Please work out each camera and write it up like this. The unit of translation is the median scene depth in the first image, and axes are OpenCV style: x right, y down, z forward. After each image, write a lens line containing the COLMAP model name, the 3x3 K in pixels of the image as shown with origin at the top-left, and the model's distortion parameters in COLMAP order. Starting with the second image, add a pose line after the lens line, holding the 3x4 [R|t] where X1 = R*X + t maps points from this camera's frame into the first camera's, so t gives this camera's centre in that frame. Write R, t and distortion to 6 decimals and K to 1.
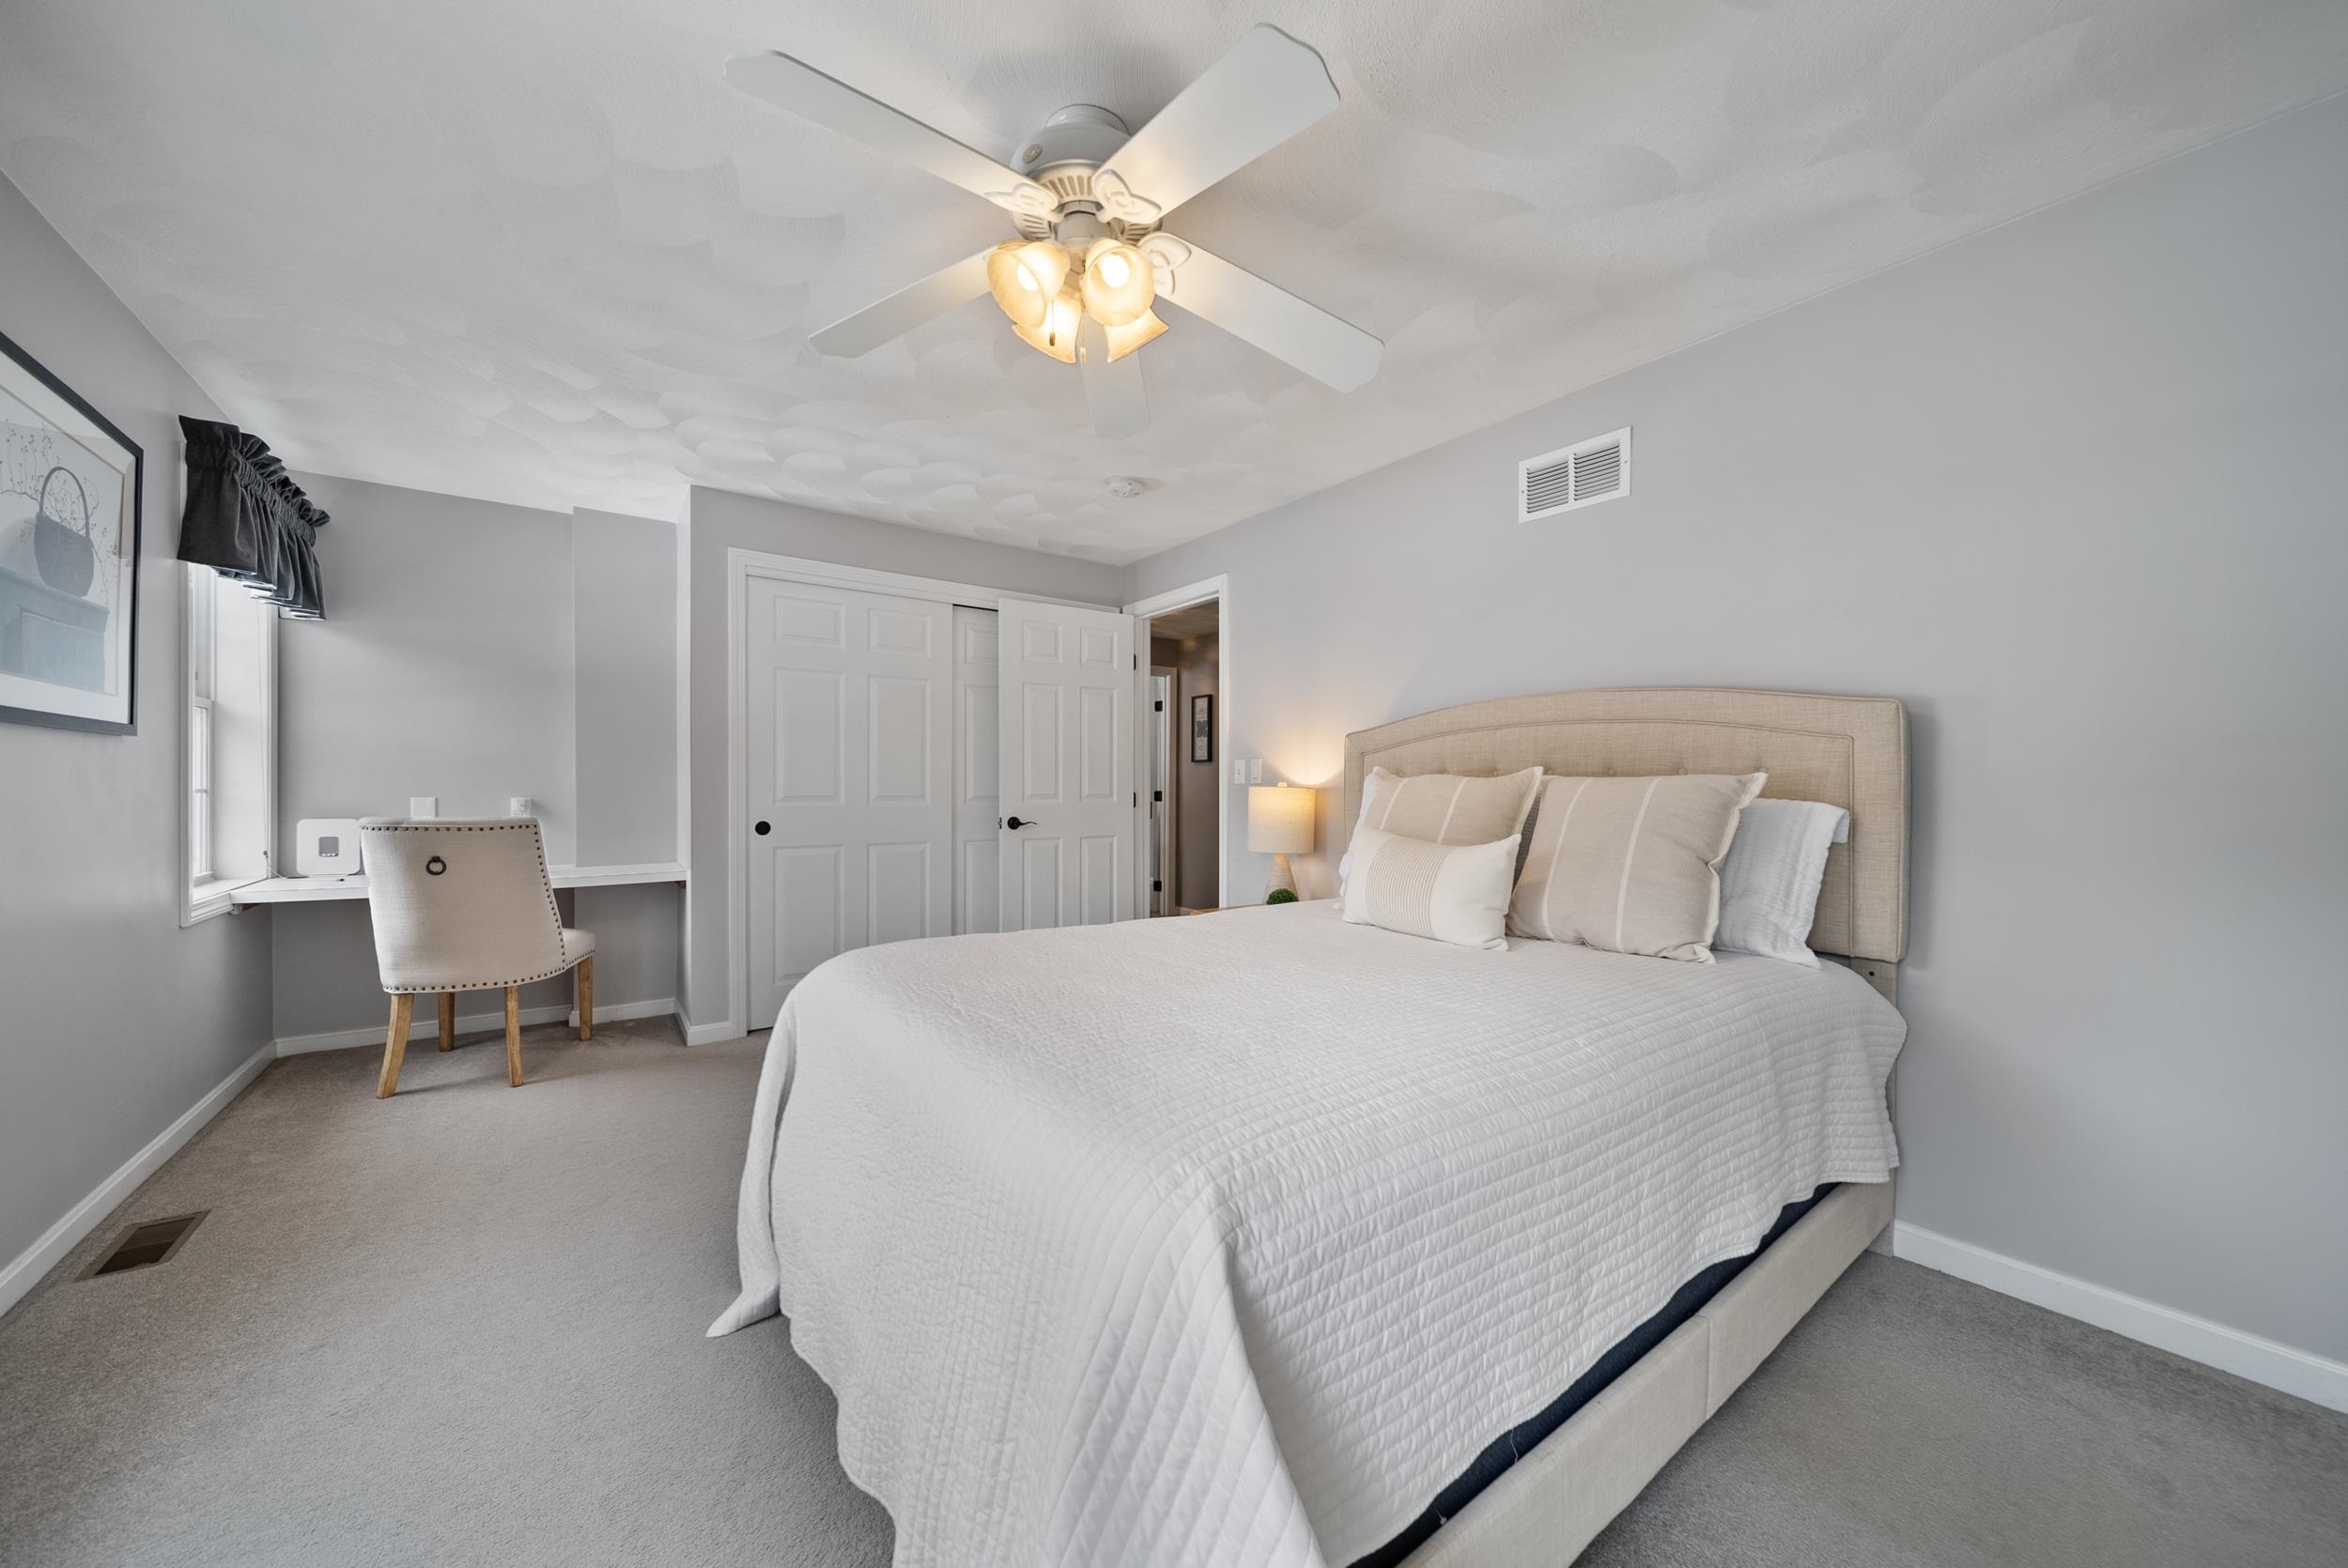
lens RADIAL K [[826.8, 0, 1174.9], [0, 826.8, 789.9], [0, 0, 1]] dist [0.003104, -0.002134]
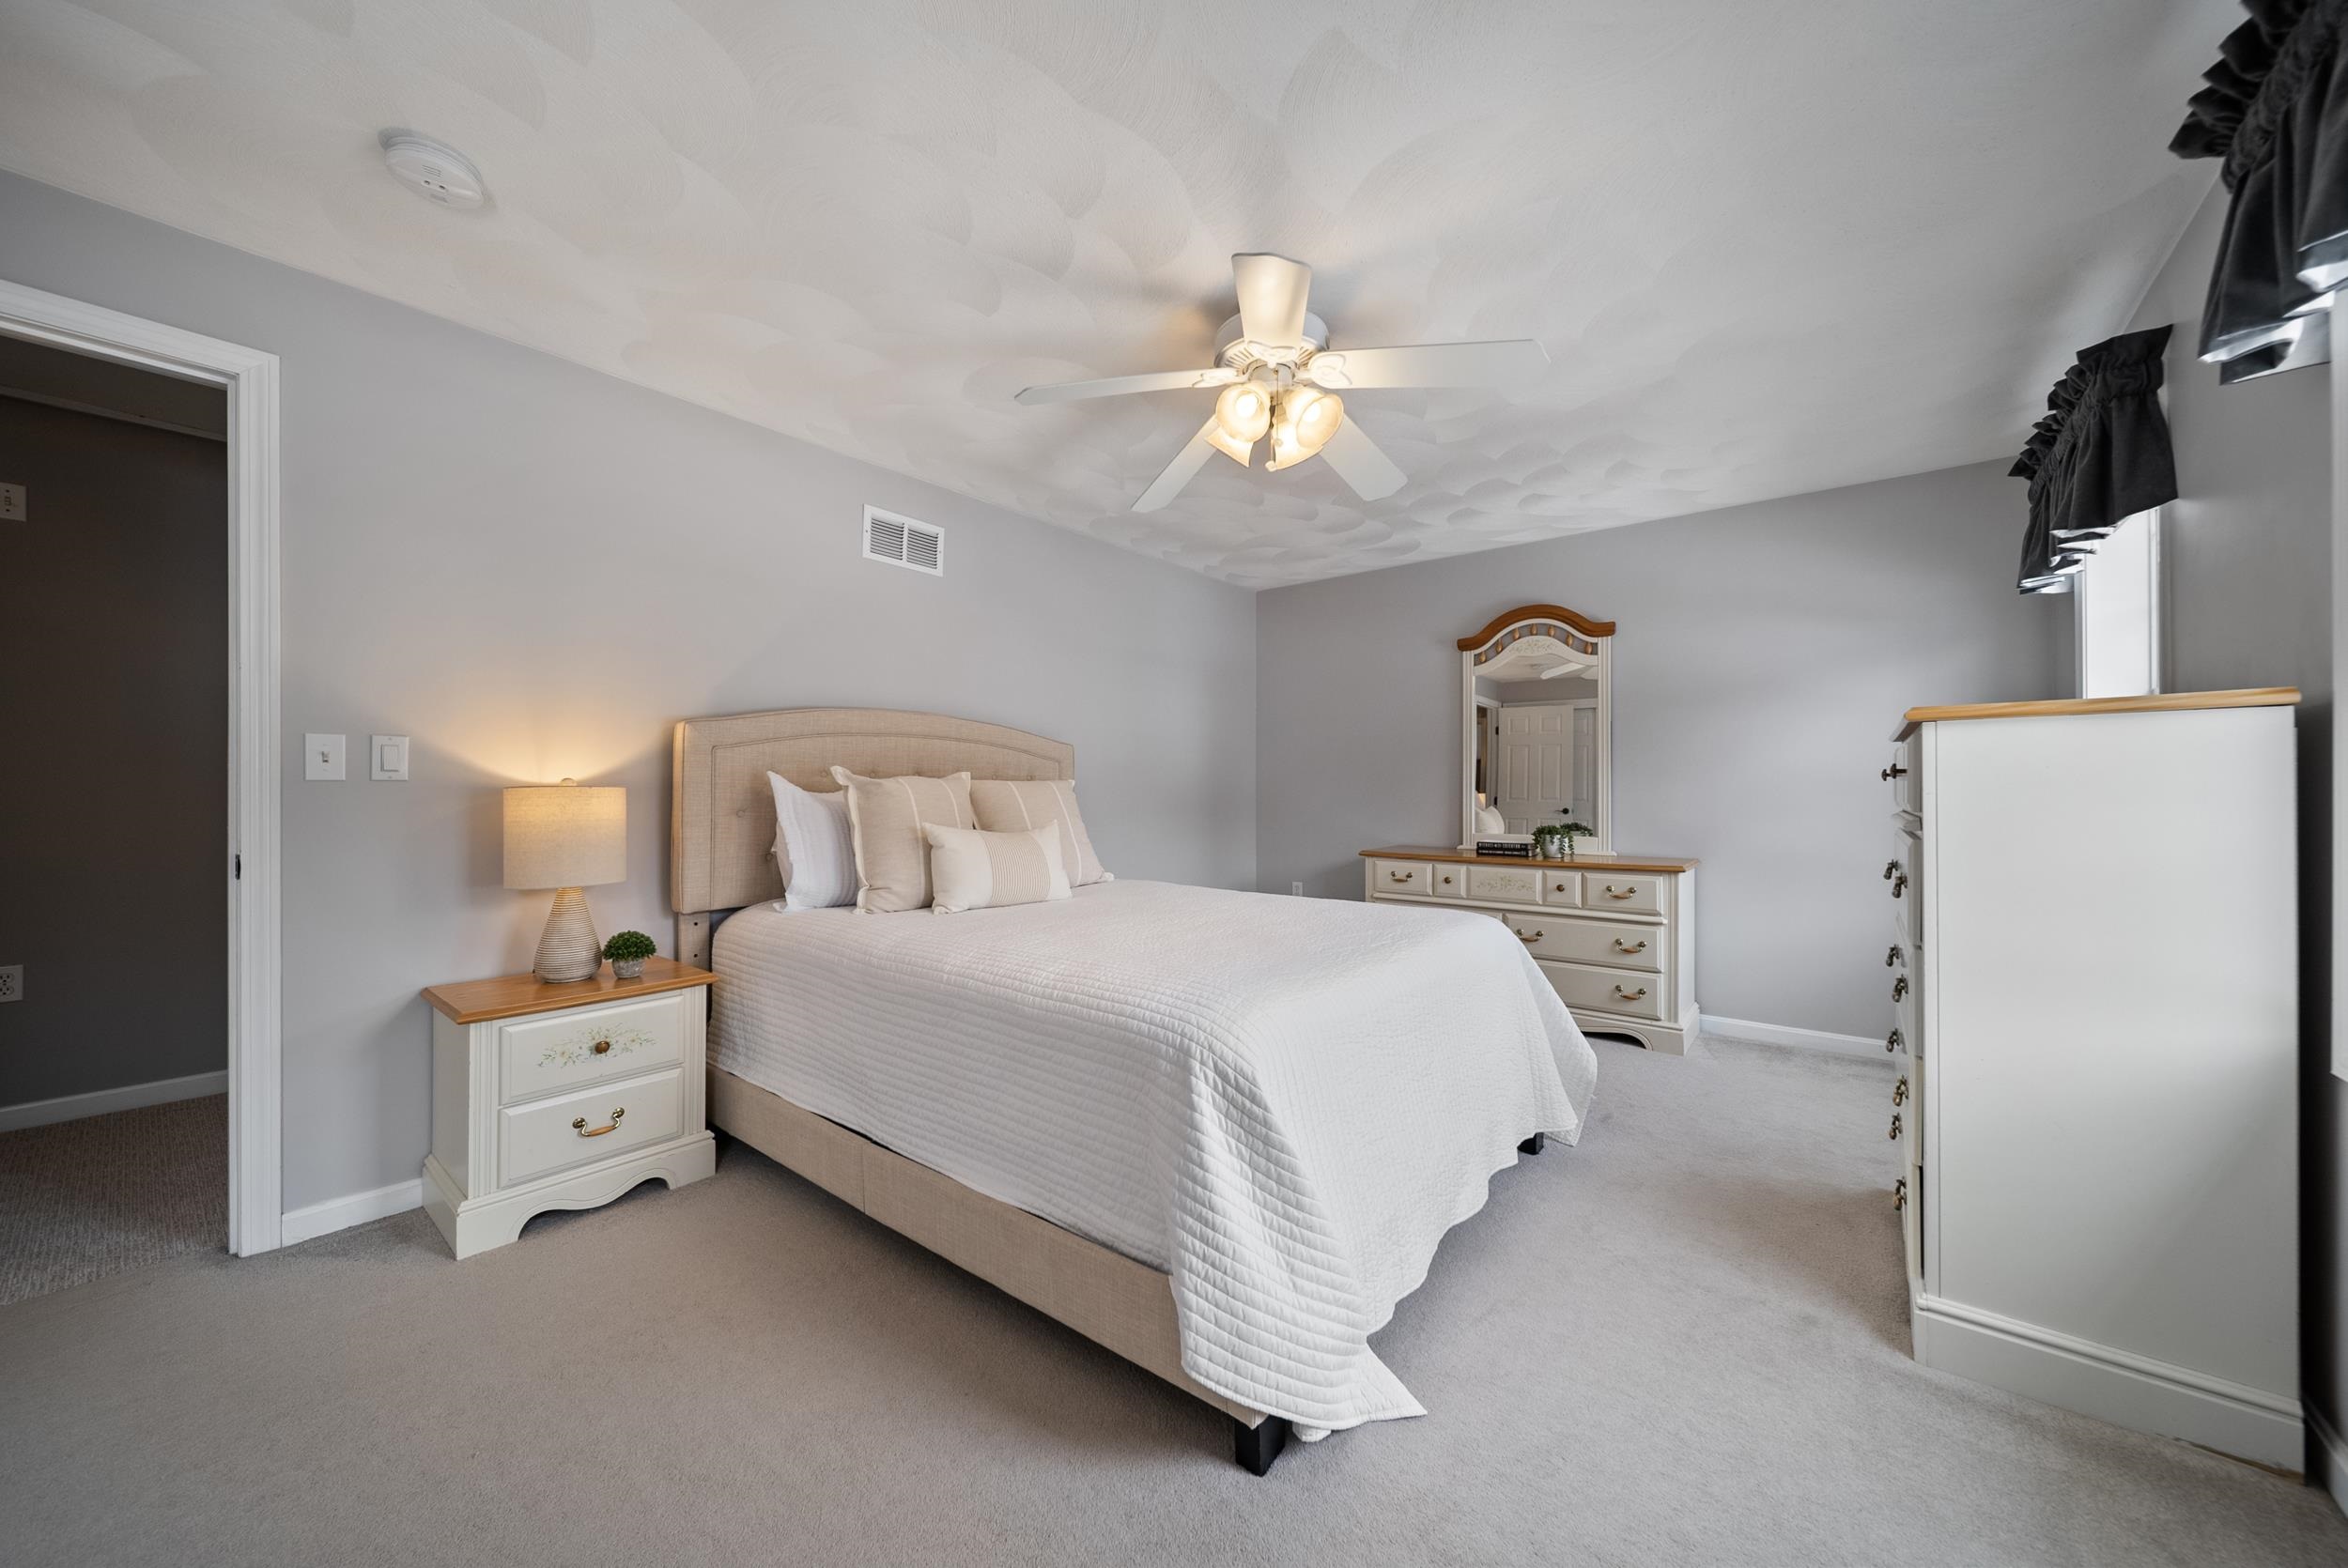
lens RADIAL K [[826.8, 0, 1174.9], [0, 826.8, 789.9], [0, 0, 1]] dist [0.003104, -0.002134]
pose [[-0.242848, -0.002176, 0.970062, -0.834206], [0.001325, 0.999996, 0.002575, -0.002051], [-0.970063, 0.001910, -0.242844, 0.897312]]
